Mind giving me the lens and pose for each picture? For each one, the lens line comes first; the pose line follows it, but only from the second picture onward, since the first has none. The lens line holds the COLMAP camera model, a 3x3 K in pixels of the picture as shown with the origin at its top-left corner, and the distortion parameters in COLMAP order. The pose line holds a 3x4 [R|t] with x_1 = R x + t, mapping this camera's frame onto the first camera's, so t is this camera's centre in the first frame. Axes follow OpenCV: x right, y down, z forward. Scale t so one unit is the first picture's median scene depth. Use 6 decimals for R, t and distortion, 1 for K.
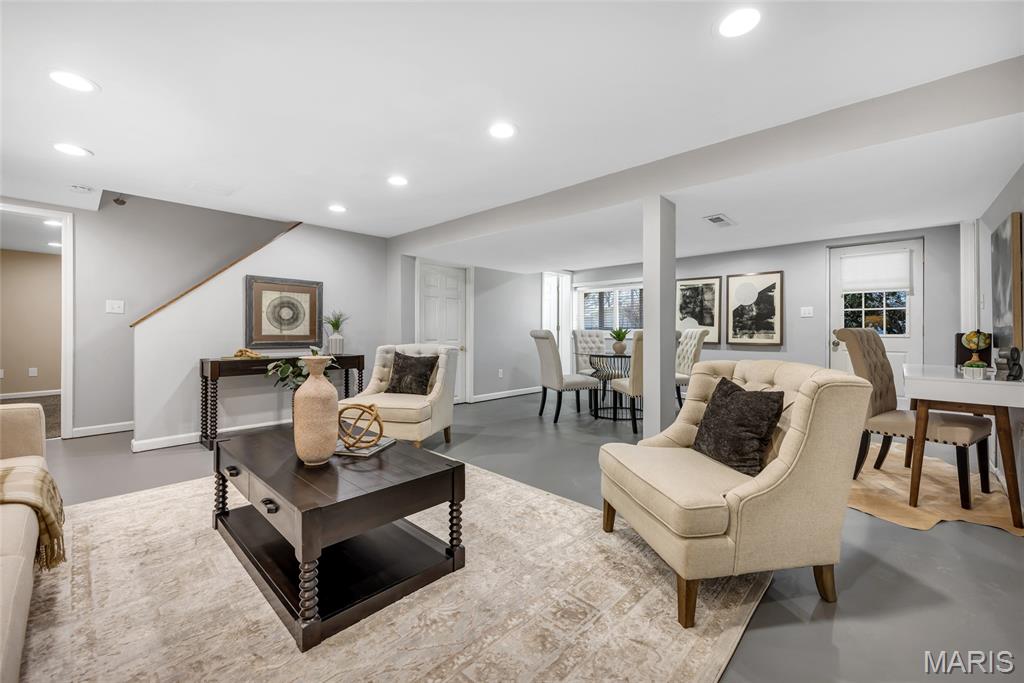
lens RADIAL K [[408.3, 0, 515.3], [0, 408.3, 332.0], [0, 0, 1]] dist [0.002324, 0.000090]
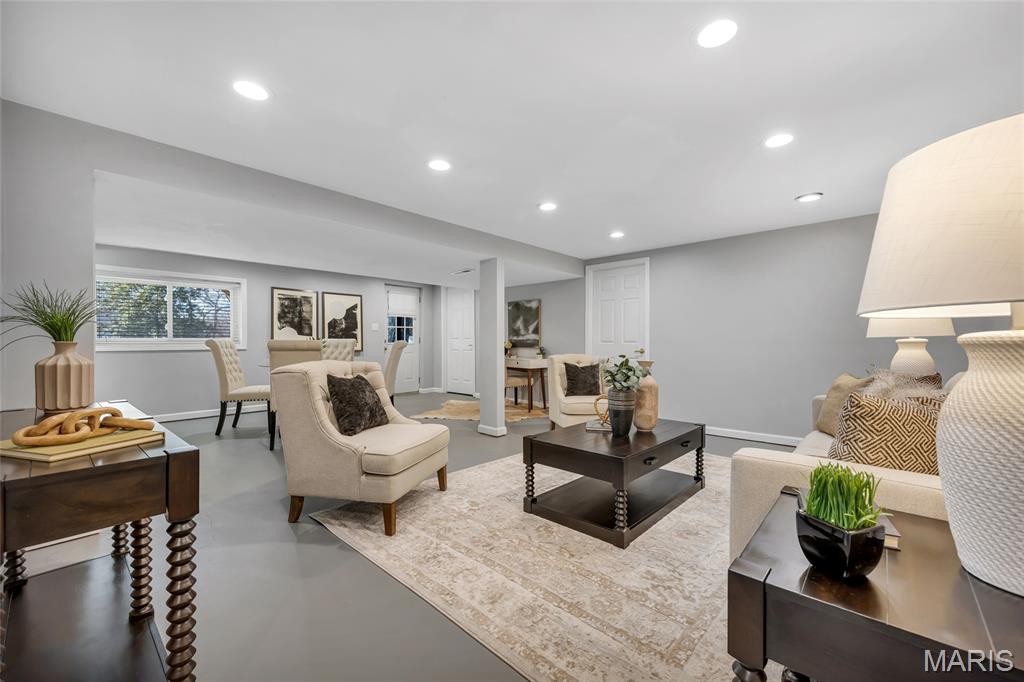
lens RADIAL K [[408.3, 0, 513.3], [0, 408.3, 341.7], [0, 0, 1]] dist [0.002324, 0.000090]
pose [[0.018746, -0.007366, 0.999797, -0.619049], [-0.007608, 0.999943, 0.007510, -0.011253], [-0.999795, -0.007747, 0.018689, 0.443110]]
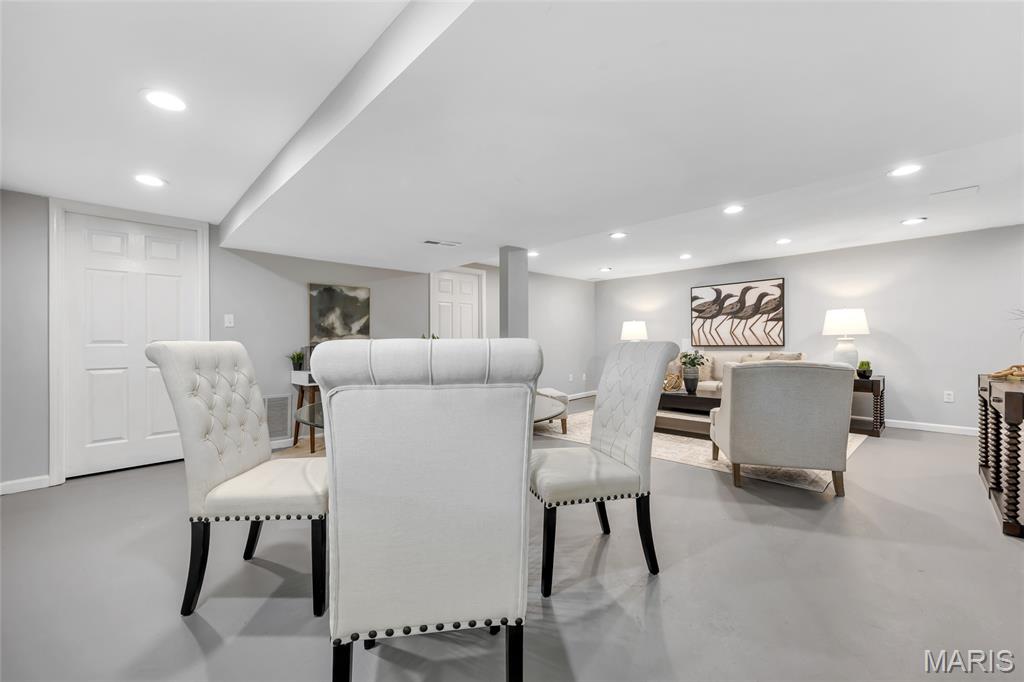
lens RADIAL K [[408.3, 0, 514.5], [0, 408.3, 338.2], [0, 0, 1]] dist [0.002324, 0.000090]
pose [[-0.997702, -0.002390, 0.067706, 0.144963], [-0.003087, 0.999943, -0.010191, -0.010438], [-0.067678, -0.010377, -0.997653, 1.197236]]
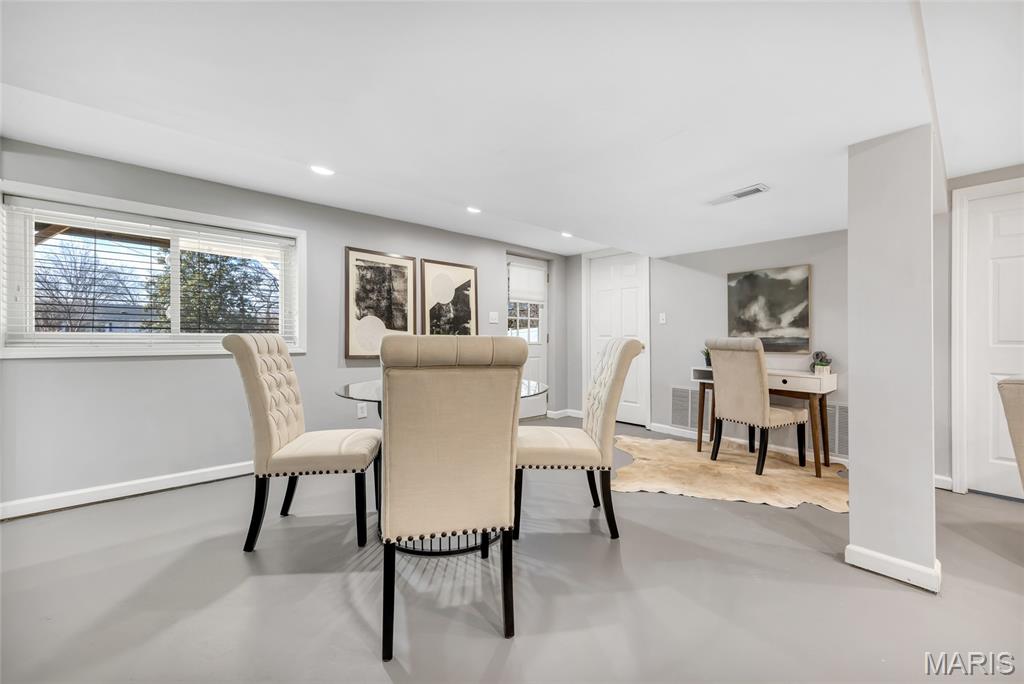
lens RADIAL K [[408.3, 0, 513.8], [0, 408.3, 338.8], [0, 0, 1]] dist [0.002324, 0.000090]
pose [[0.109071, -0.004882, 0.994022, -0.162872], [-0.010096, 0.999931, 0.006019, -0.006779], [-0.993983, -0.010692, 0.109014, 0.766272]]
